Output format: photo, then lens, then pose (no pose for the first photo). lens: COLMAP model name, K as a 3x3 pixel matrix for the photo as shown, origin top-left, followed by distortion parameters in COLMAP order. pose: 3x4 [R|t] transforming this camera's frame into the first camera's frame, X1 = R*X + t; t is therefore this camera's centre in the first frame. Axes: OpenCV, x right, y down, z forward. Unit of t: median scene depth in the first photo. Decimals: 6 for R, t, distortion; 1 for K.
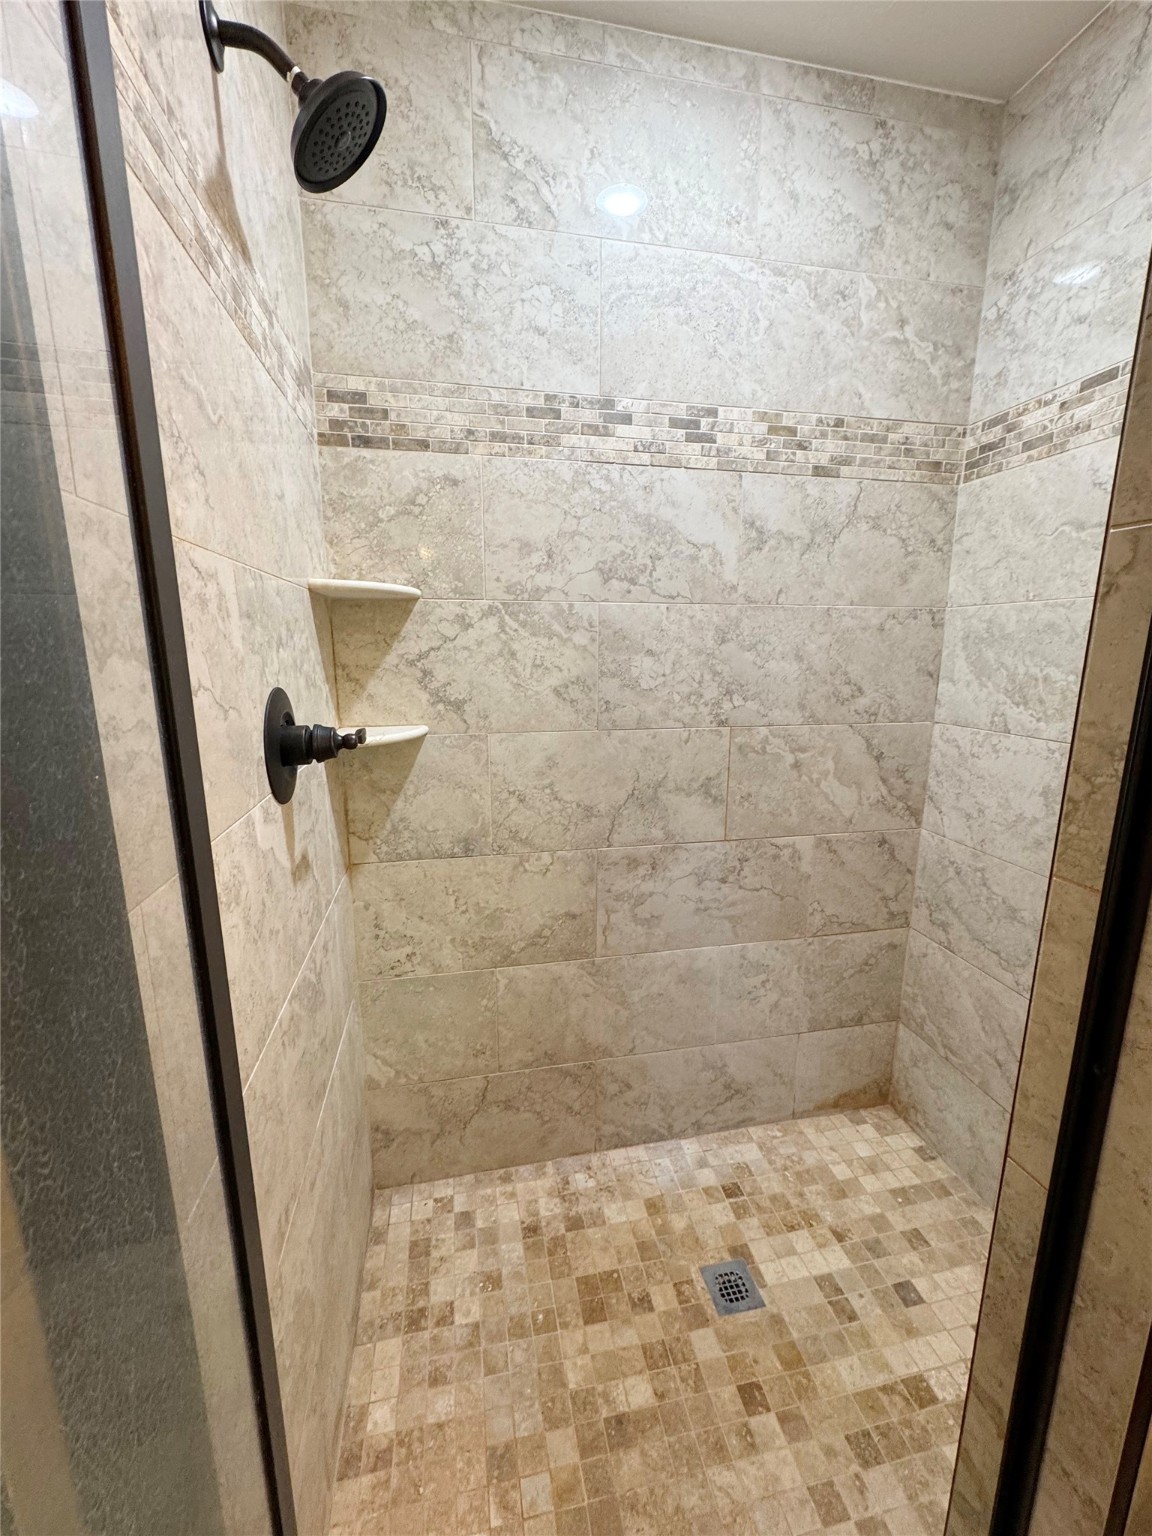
lens RADIAL K [[608.6, 0, 574.3], [0, 608.6, 769.9], [0, 0, 1]] dist [-0.002165, 0.000946]
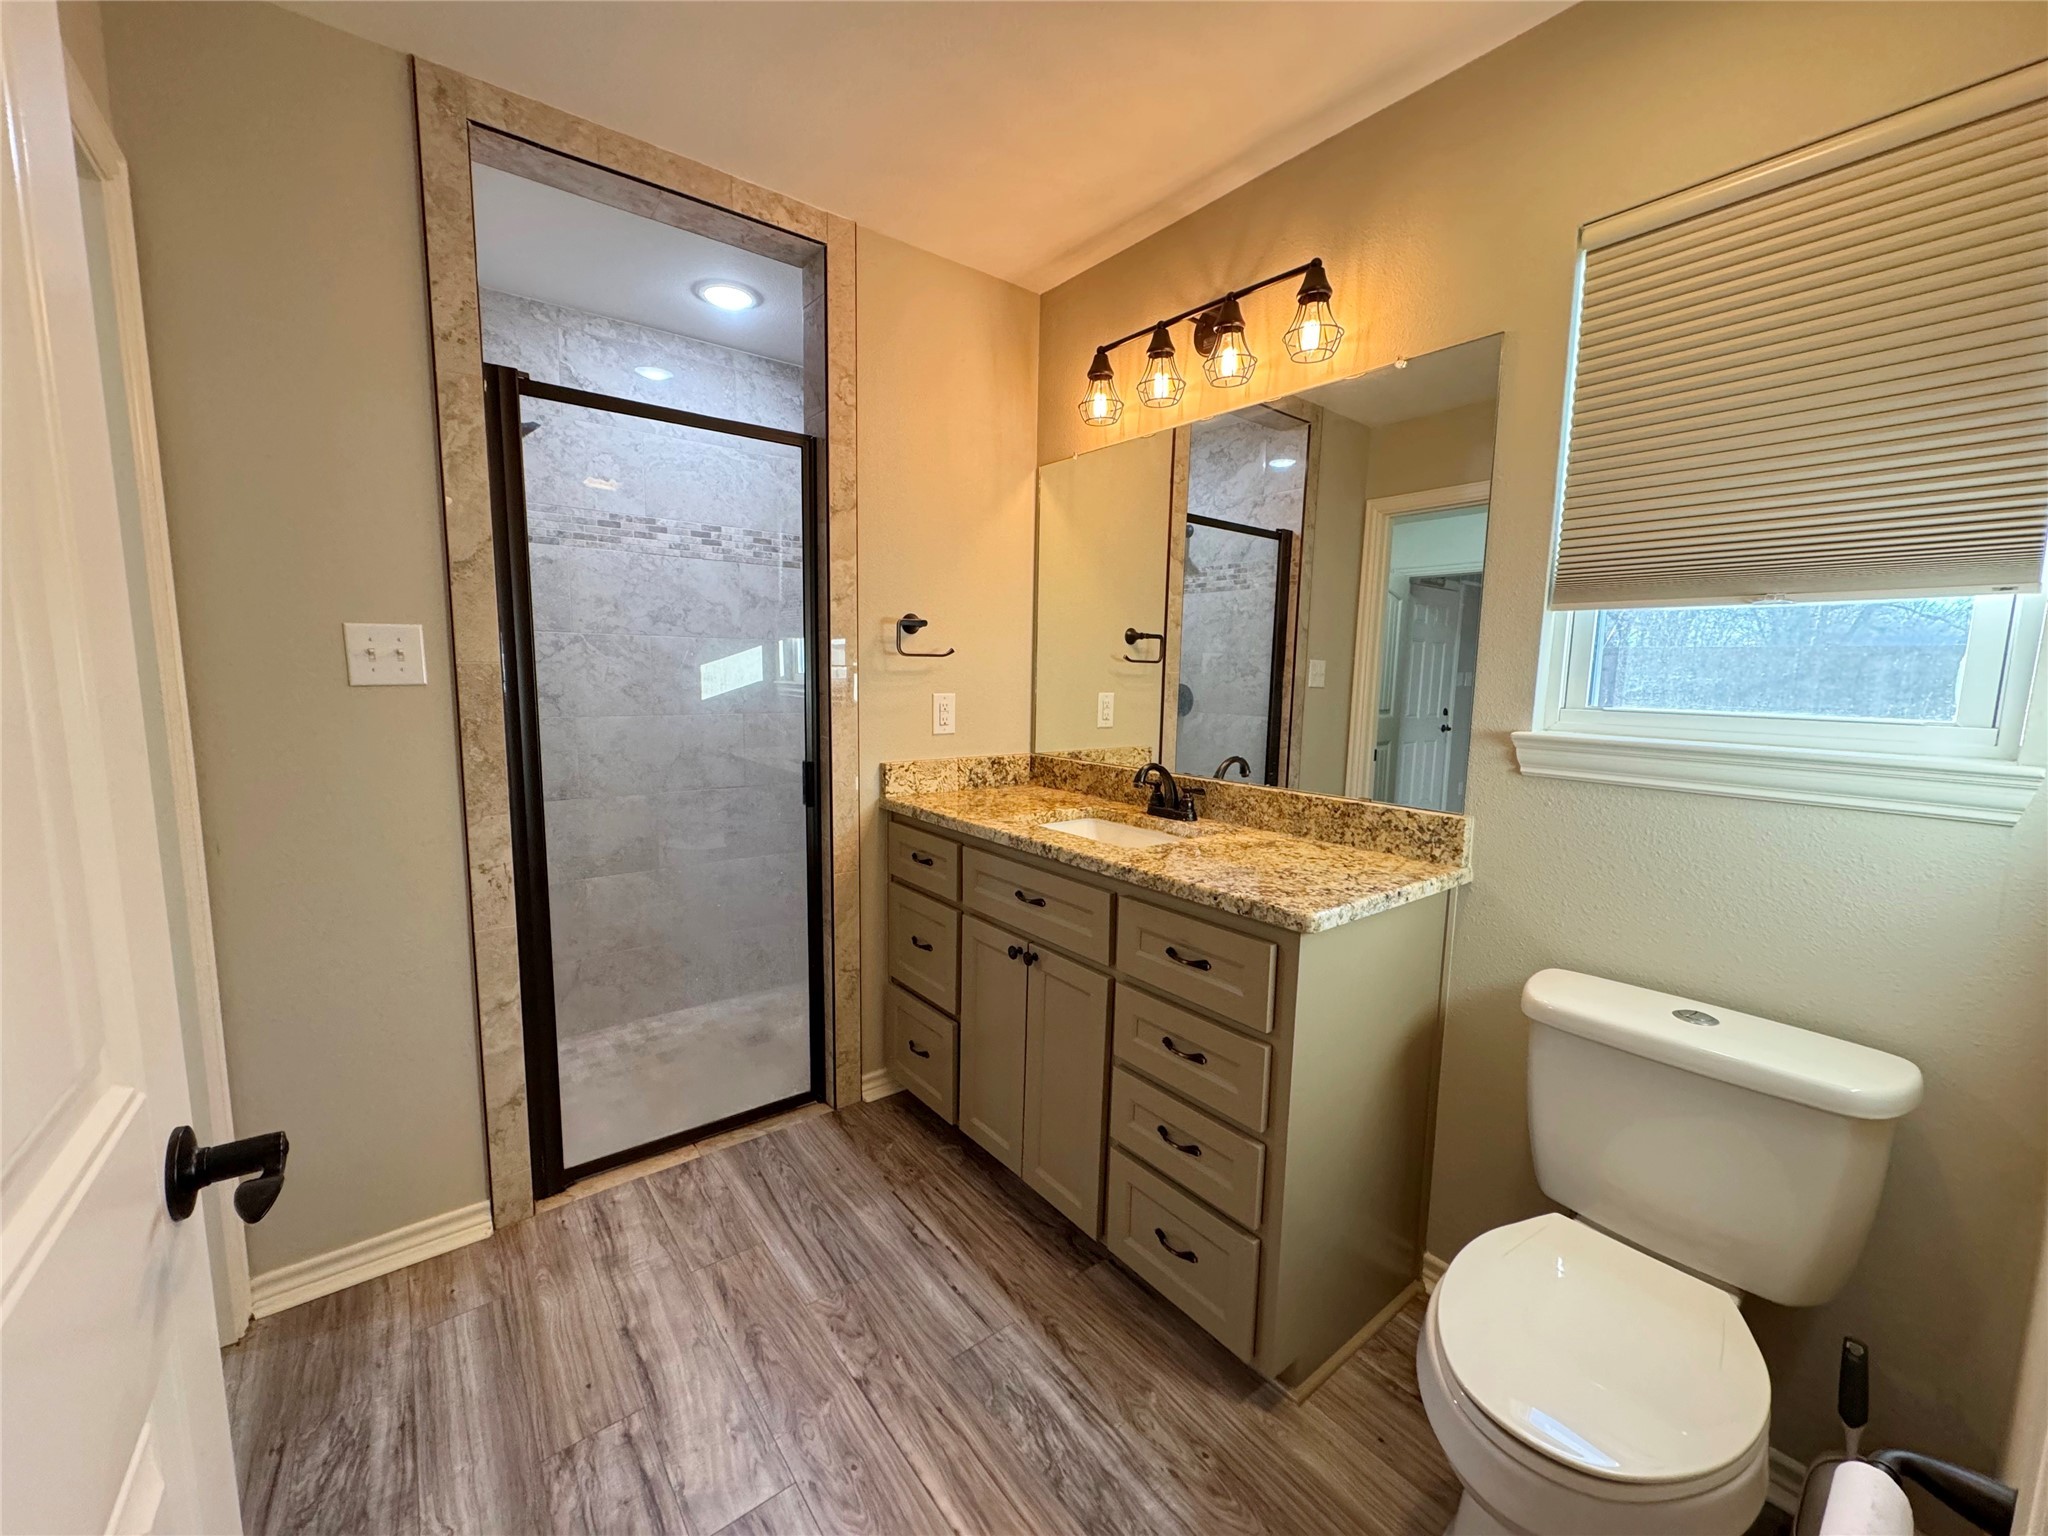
lens RADIAL K [[811.4, 0, 1019.6], [0, 811.4, 769.5], [0, 0, 1]] dist [-0.002165, 0.000946]
pose [[0.892648, -0.039469, 0.449022, -0.067753], [0.068932, 0.996395, -0.049453, 0.260460], [-0.445452, 0.075096, 0.892151, -1.369135]]
